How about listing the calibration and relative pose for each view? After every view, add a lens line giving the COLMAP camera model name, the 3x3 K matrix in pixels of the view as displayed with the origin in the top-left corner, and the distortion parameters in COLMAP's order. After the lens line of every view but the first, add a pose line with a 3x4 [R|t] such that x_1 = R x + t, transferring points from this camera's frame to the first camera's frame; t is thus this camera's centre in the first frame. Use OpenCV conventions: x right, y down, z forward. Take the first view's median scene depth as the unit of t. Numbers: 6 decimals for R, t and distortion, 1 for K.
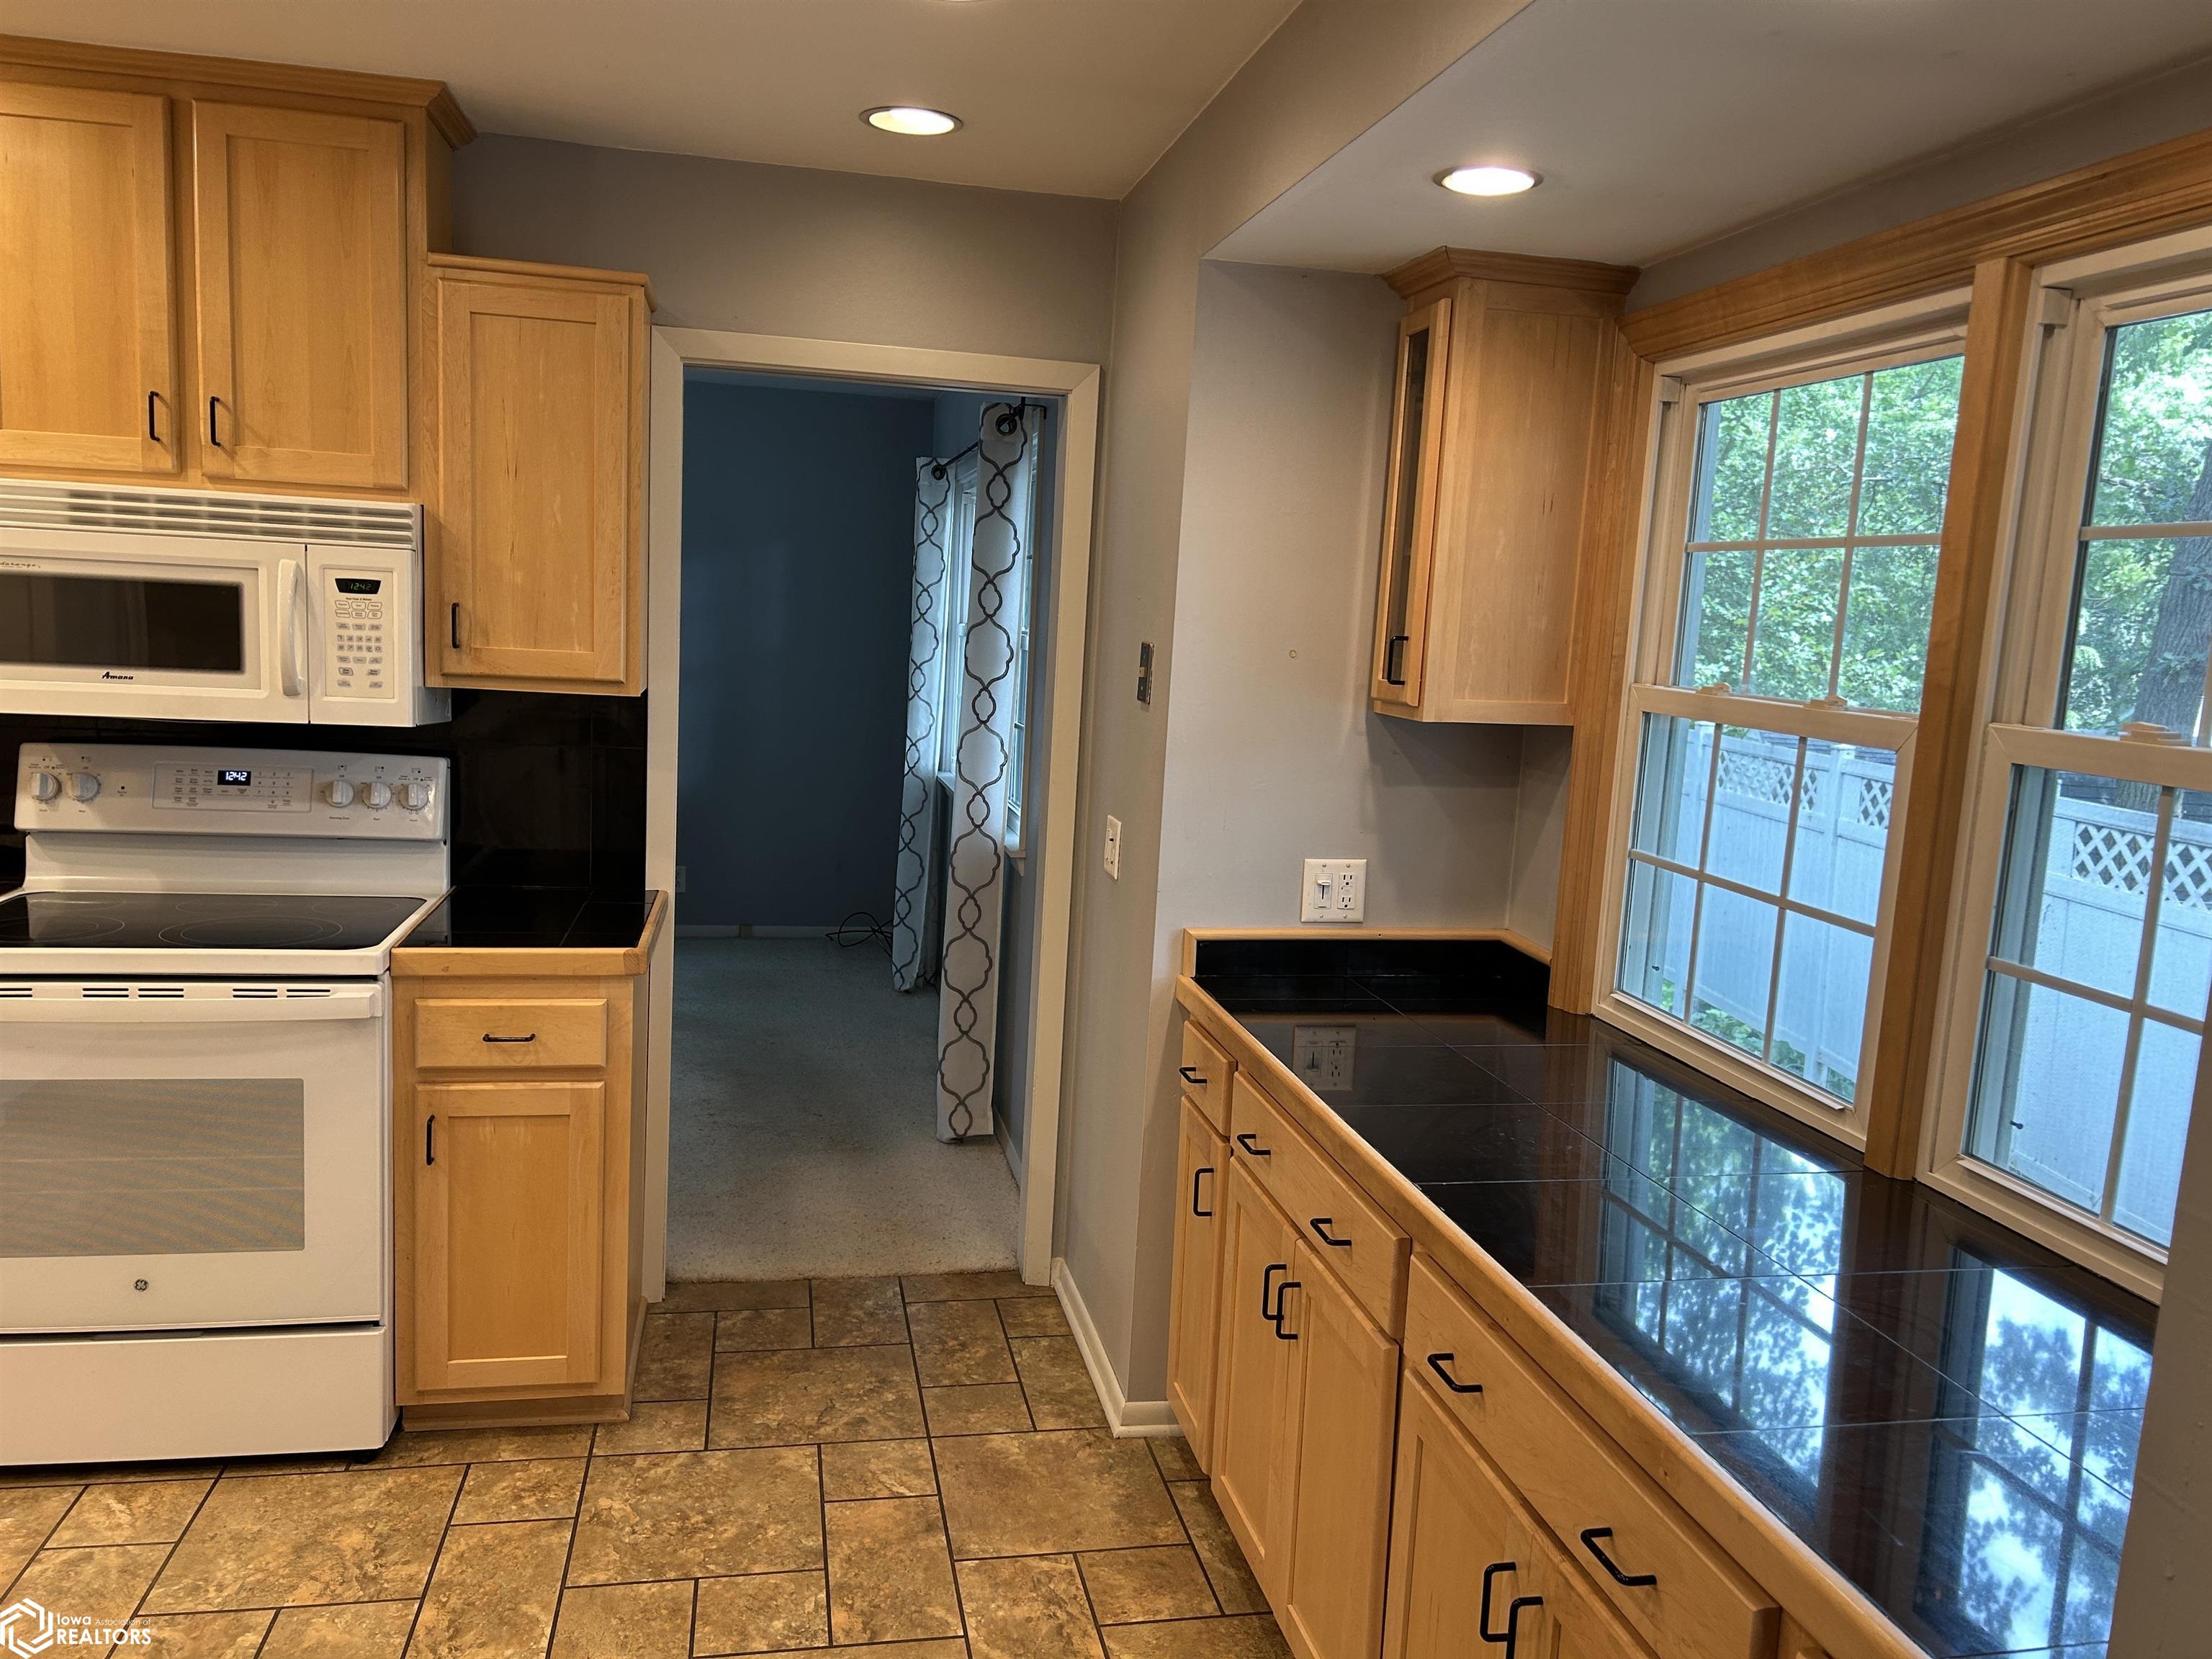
lens RADIAL K [[1659.3, 0, 1096.2], [0, 1659.3, 824.1], [0, 0, 1]] dist [0.058176, -0.071546]
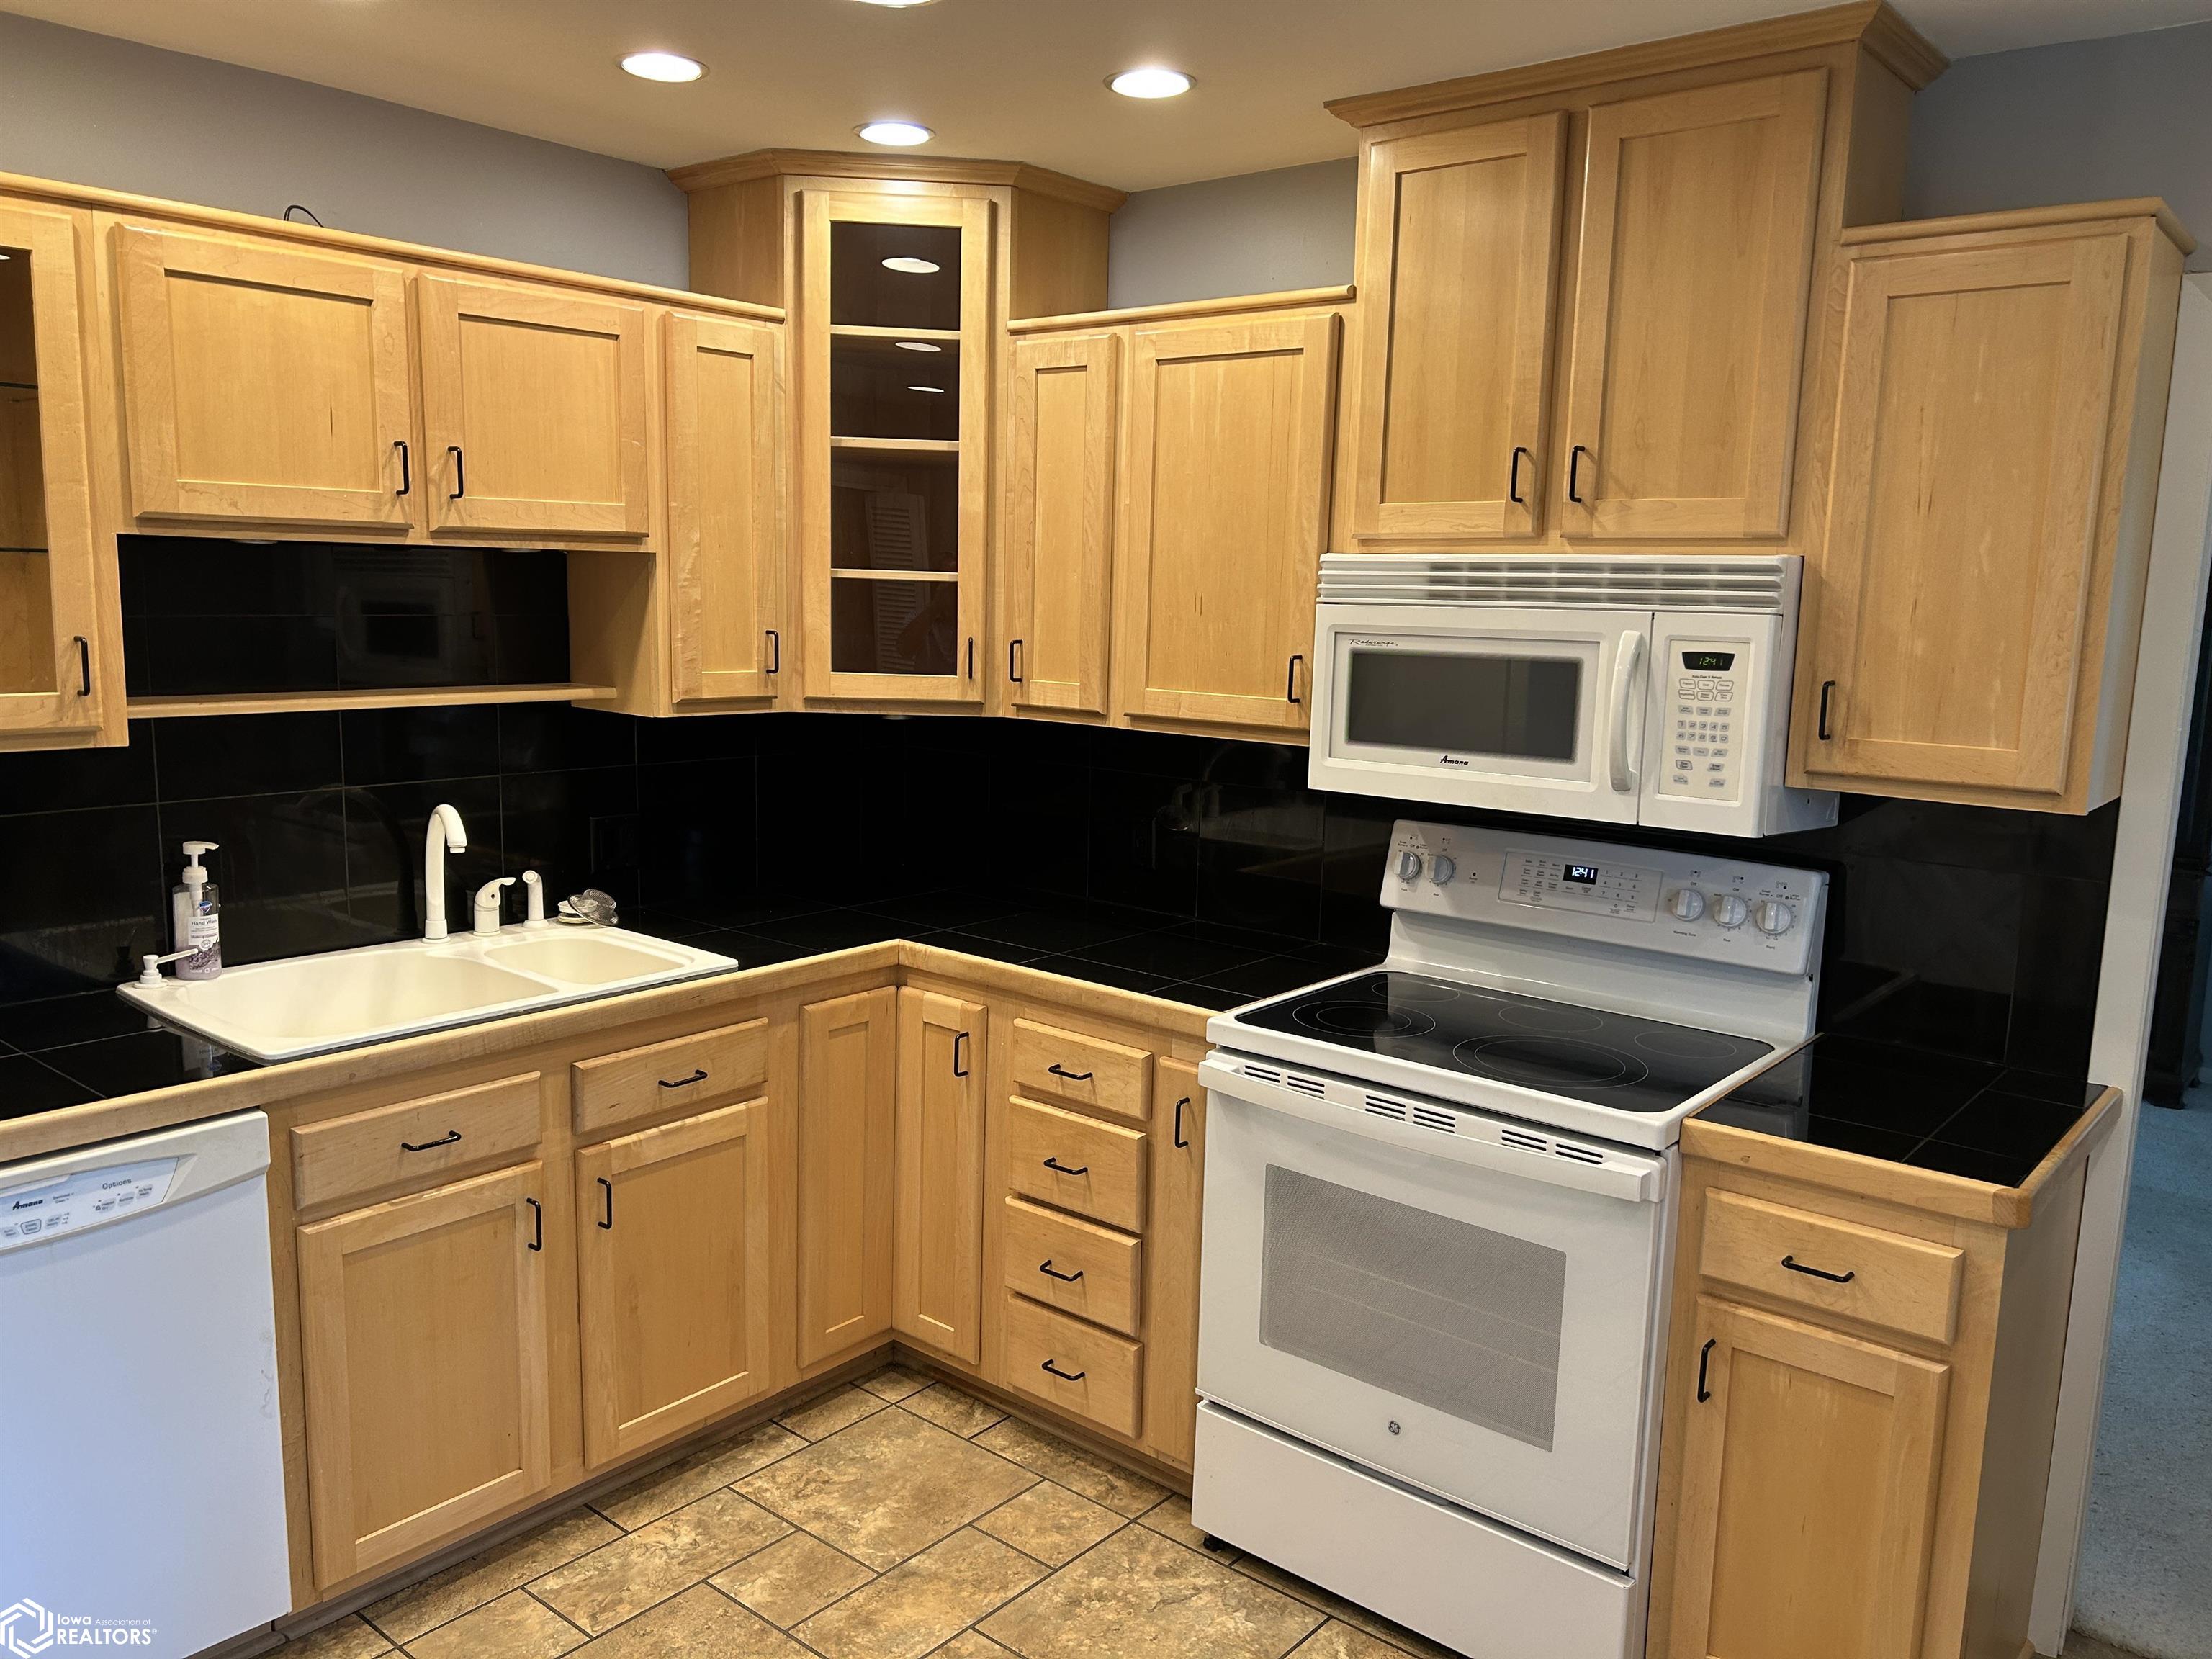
lens RADIAL K [[1659.3, 0, 1095.6], [0, 1659.3, 842.3], [0, 0, 1]] dist [0.058176, -0.071546]
pose [[0.627697, 0.083293, -0.773989, 0.007430], [-0.092351, 0.995206, 0.032204, -0.053321], [0.772961, 0.051265, 0.632379, 0.261799]]
